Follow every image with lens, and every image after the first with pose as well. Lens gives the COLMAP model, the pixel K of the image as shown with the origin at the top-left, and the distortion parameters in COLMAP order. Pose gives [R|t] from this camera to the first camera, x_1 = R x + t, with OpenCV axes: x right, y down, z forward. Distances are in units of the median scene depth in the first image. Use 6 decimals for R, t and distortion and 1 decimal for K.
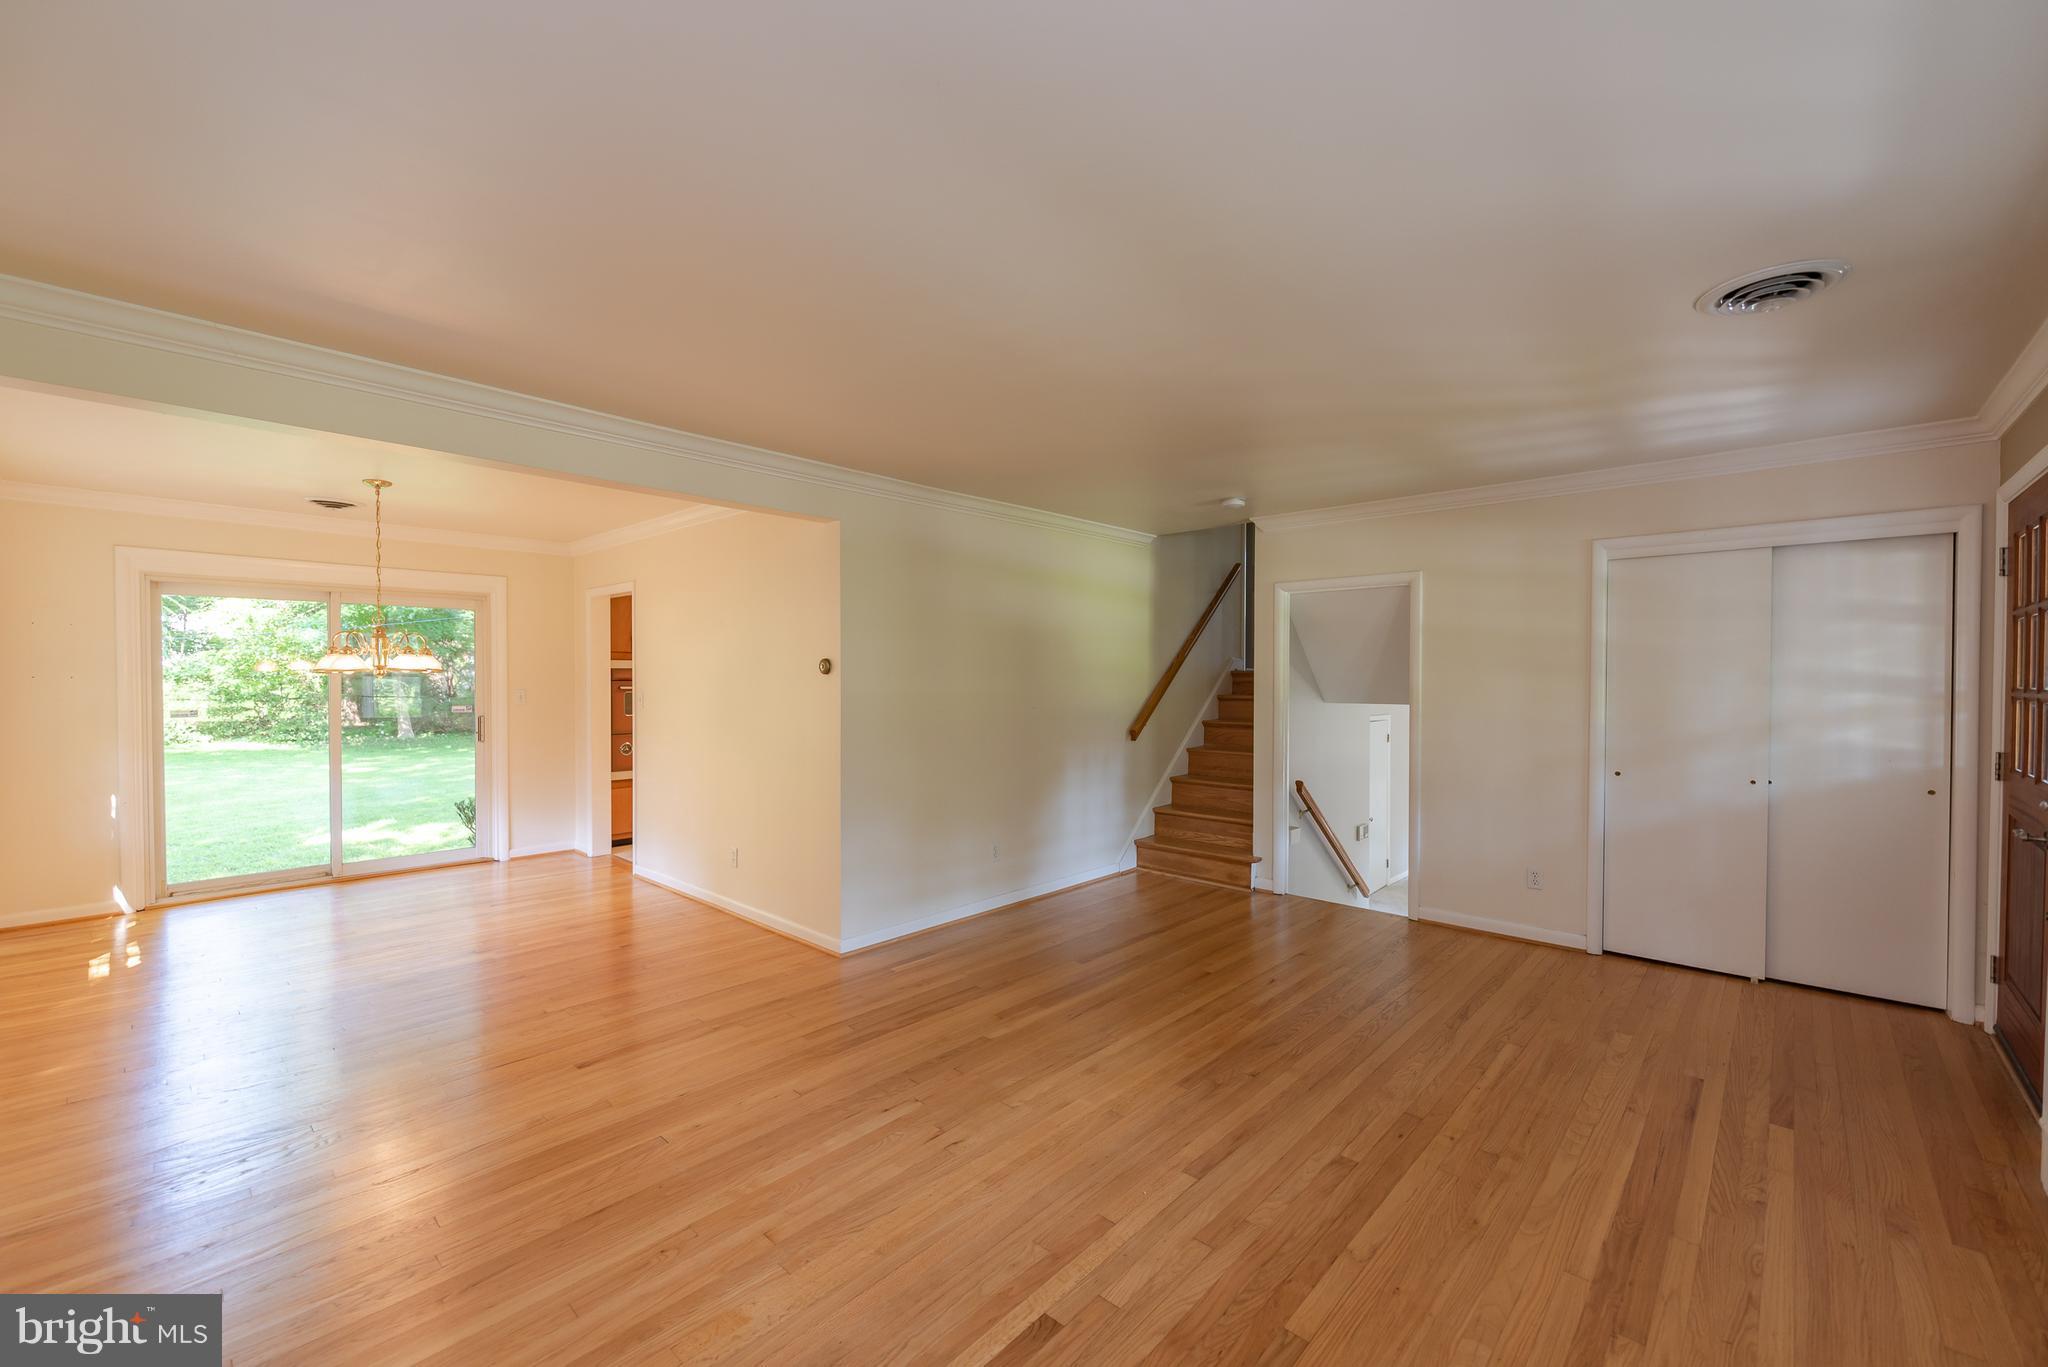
lens RADIAL K [[822.8, 0, 1038.1], [0, 822.8, 683.7], [0, 0, 1]] dist [0.007626, -0.002565]
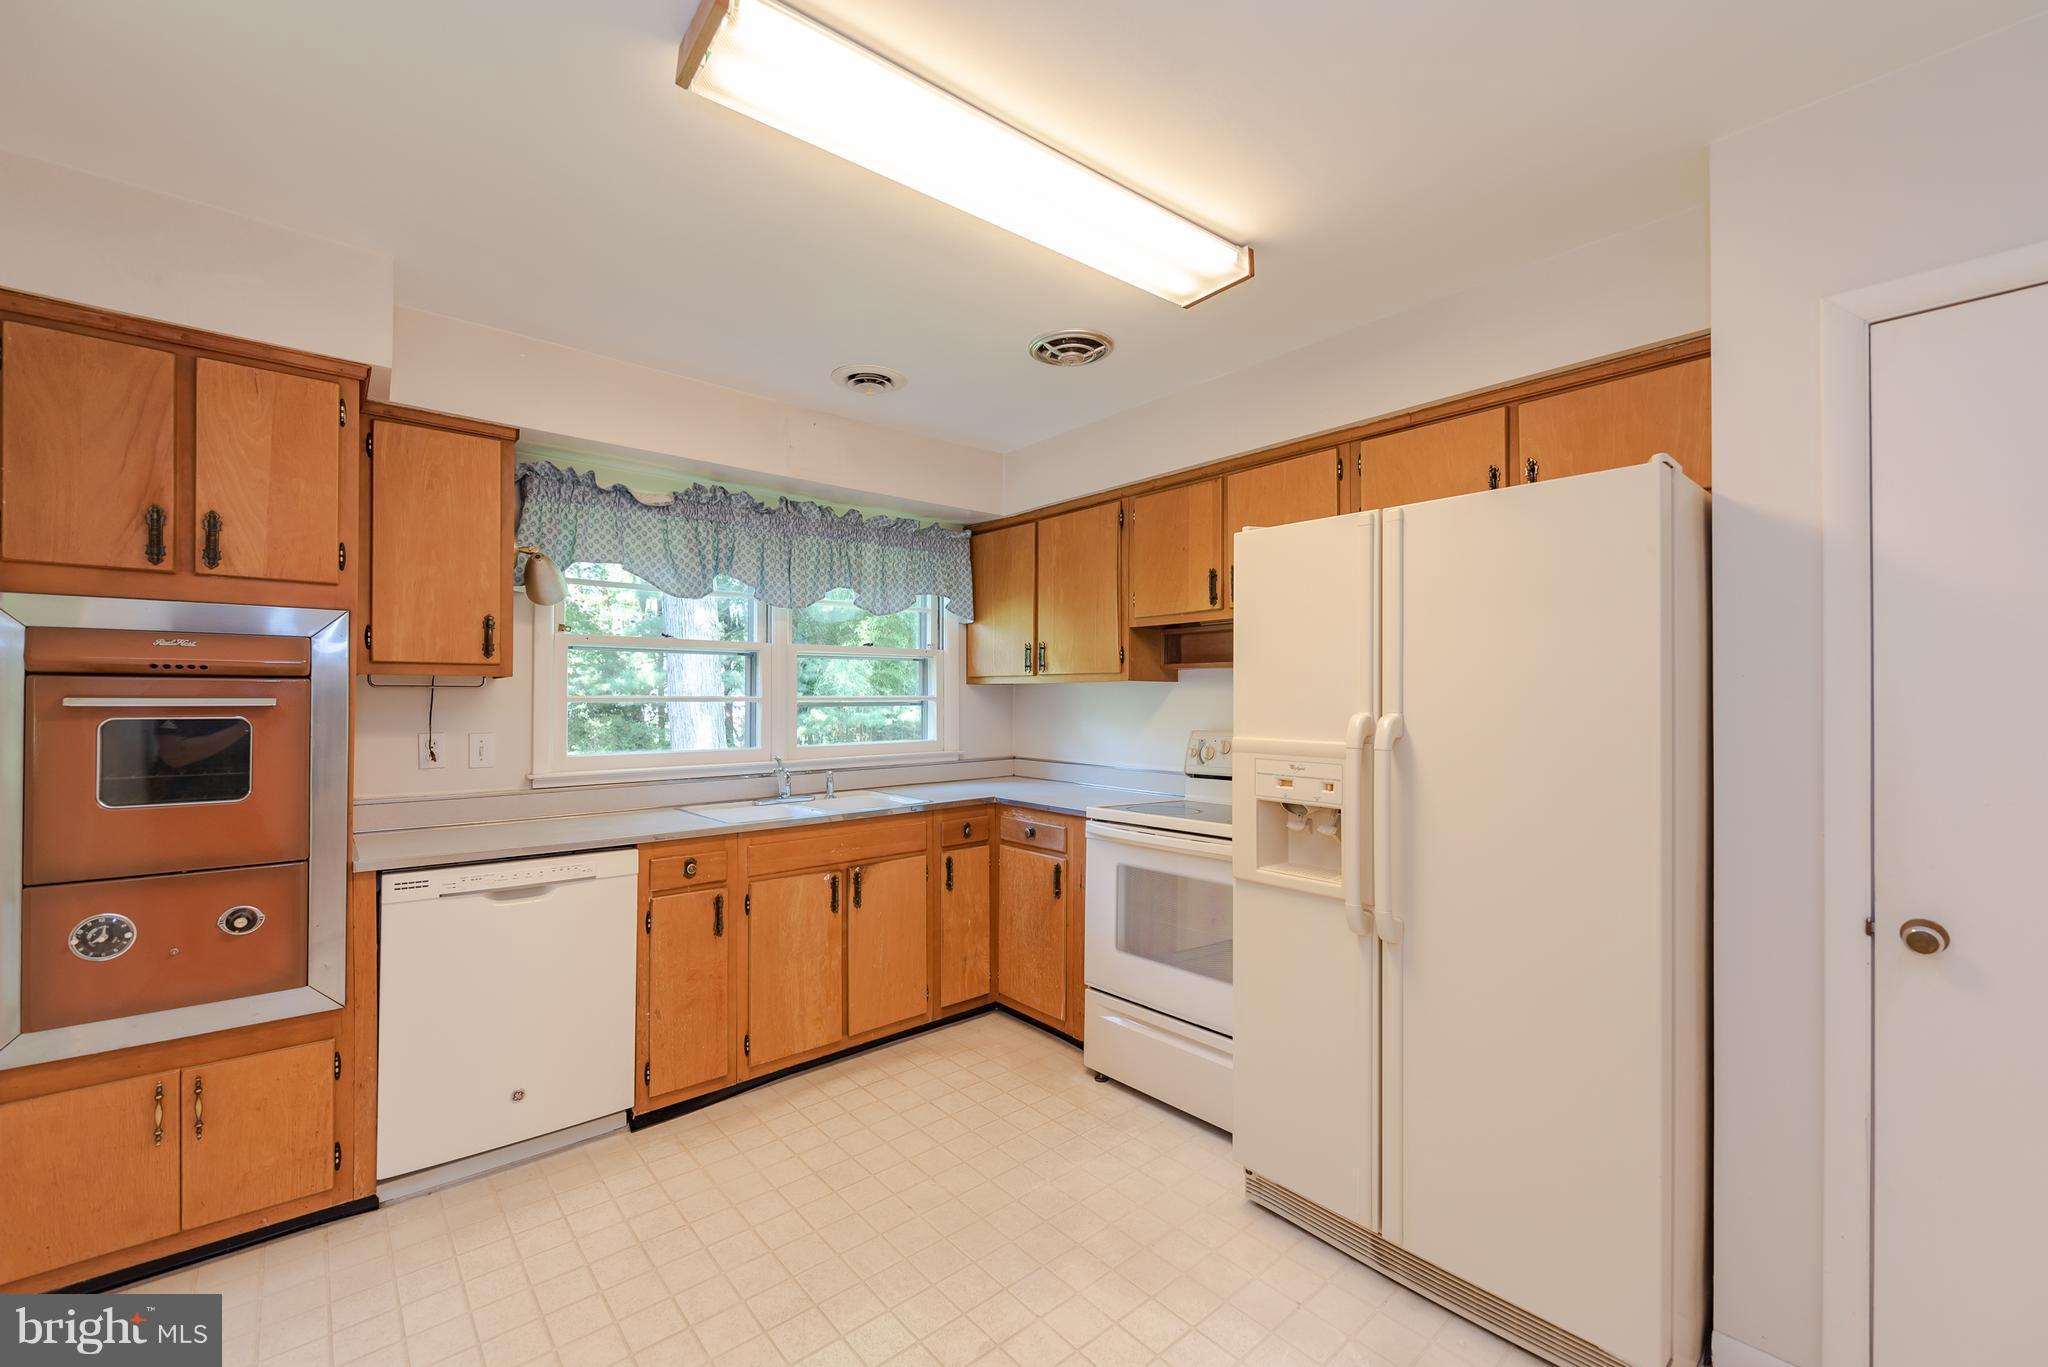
lens RADIAL K [[822.8, 0, 1021.6], [0, 822.8, 689.9], [0, 0, 1]] dist [0.007626, -0.002565]
pose [[0.991393, 0.002282, -0.130902, -0.293783], [-0.004288, 0.999878, -0.015043, 0.005491], [0.130851, 0.015475, 0.991281, 1.234667]]
